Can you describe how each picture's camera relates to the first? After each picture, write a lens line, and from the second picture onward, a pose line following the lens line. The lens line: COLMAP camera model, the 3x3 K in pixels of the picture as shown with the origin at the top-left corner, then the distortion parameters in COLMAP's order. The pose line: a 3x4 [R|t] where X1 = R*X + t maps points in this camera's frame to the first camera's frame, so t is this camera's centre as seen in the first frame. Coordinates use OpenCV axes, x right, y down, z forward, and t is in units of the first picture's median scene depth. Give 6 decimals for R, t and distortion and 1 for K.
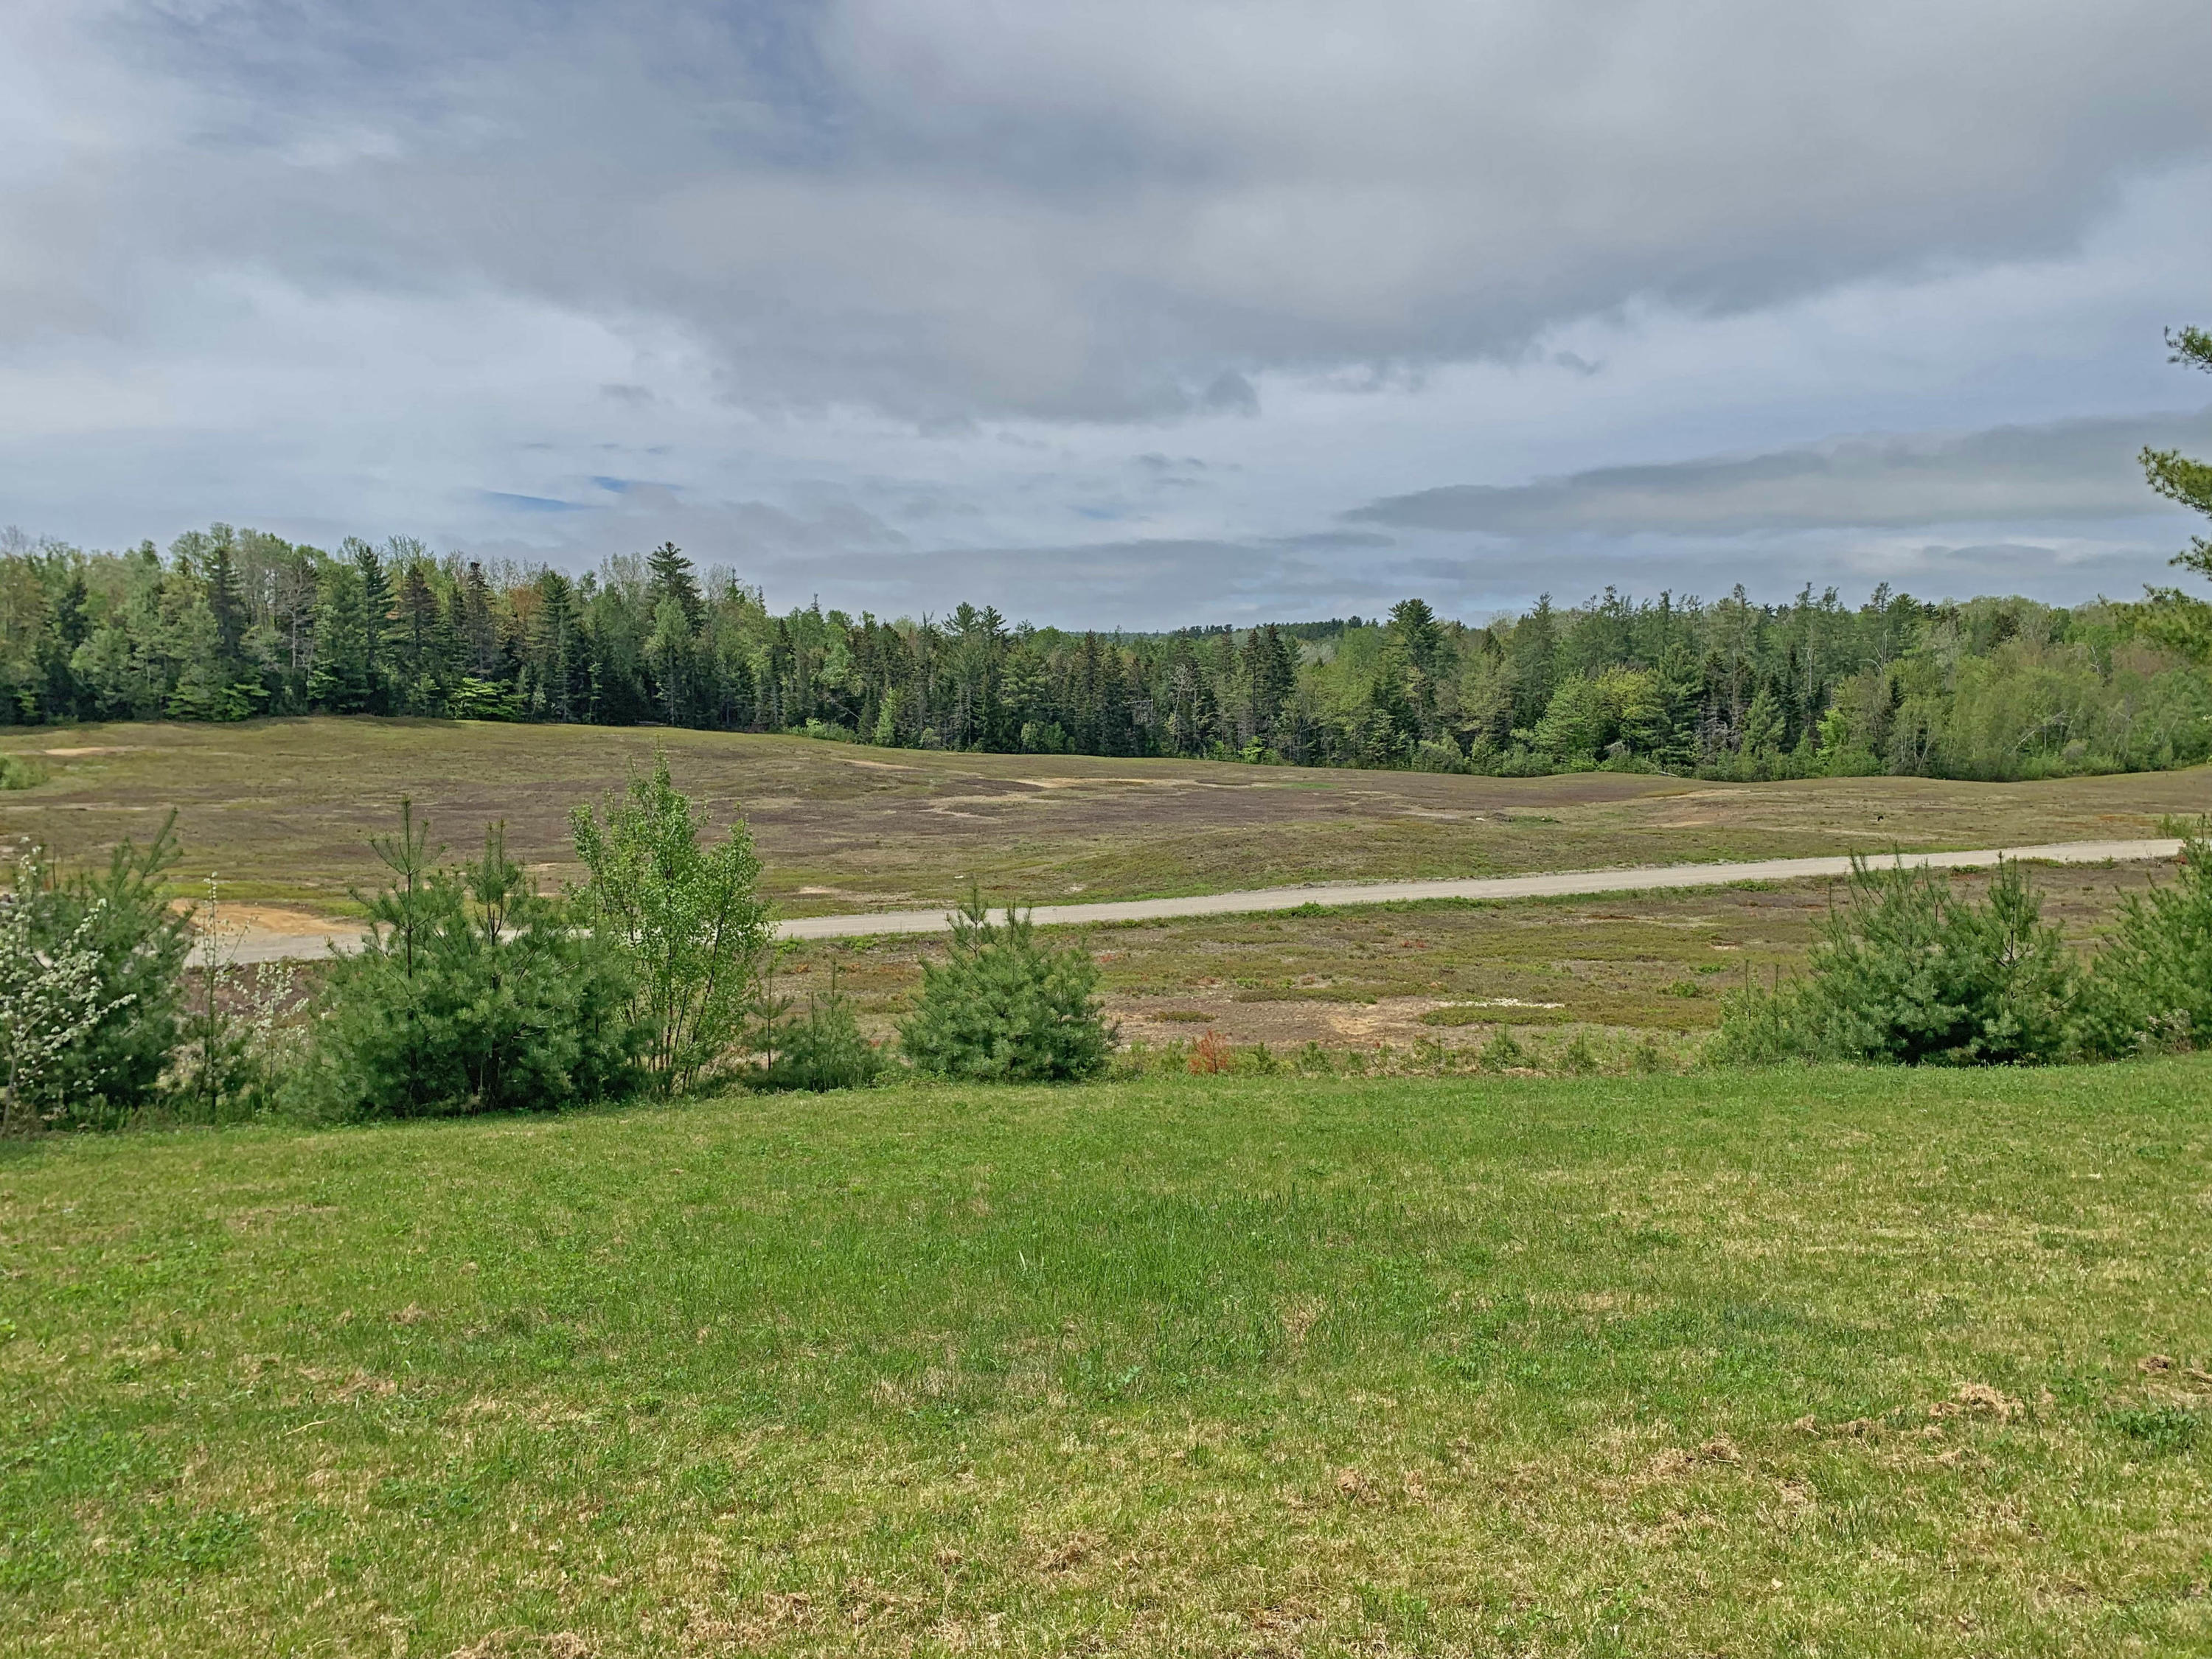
lens RADIAL K [[1676.2, 0, 1114.3], [0, 1676.2, 829.5], [0, 0, 1]] dist [0.013802, -0.031185]
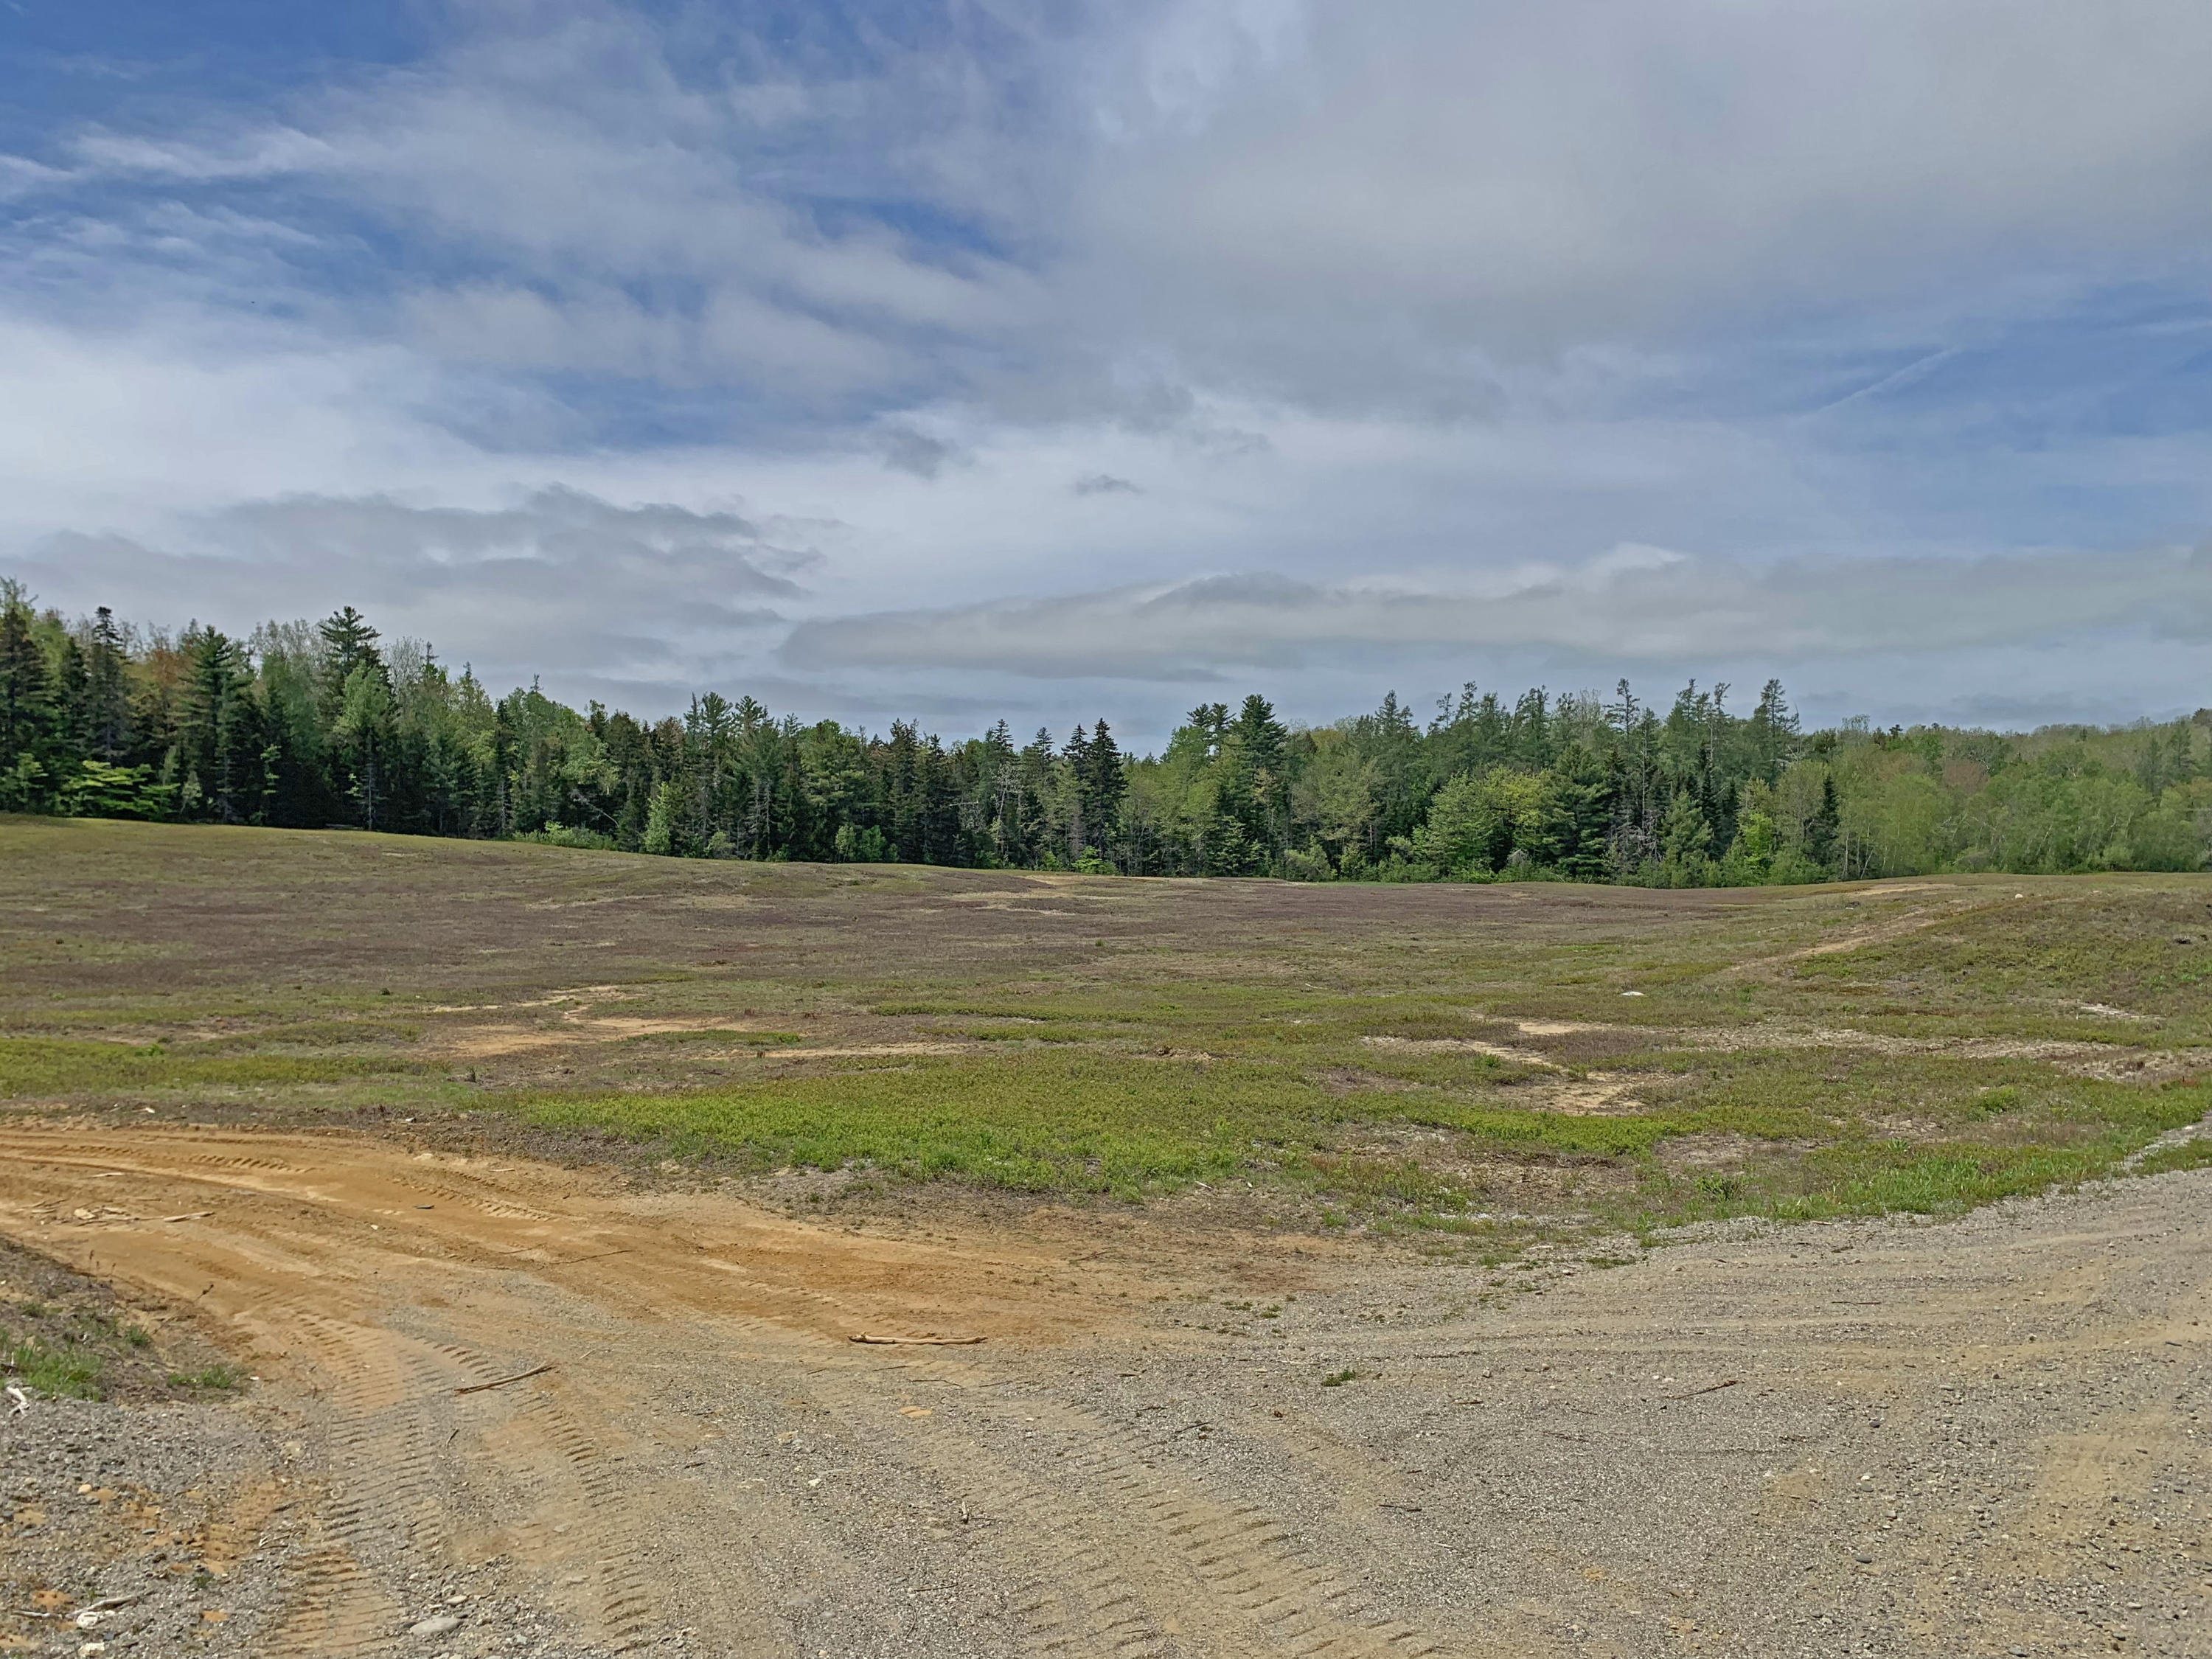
lens RADIAL K [[1676.2, 0, 1100.7], [0, 1676.2, 829.2], [0, 0, 1]] dist [0.013802, -0.031185]
pose [[0.975103, 0.005267, 0.221689, -0.107343], [0.012727, 0.996741, -0.079661, 0.004733], [-0.221386, 0.080499, 0.971858, 0.169765]]
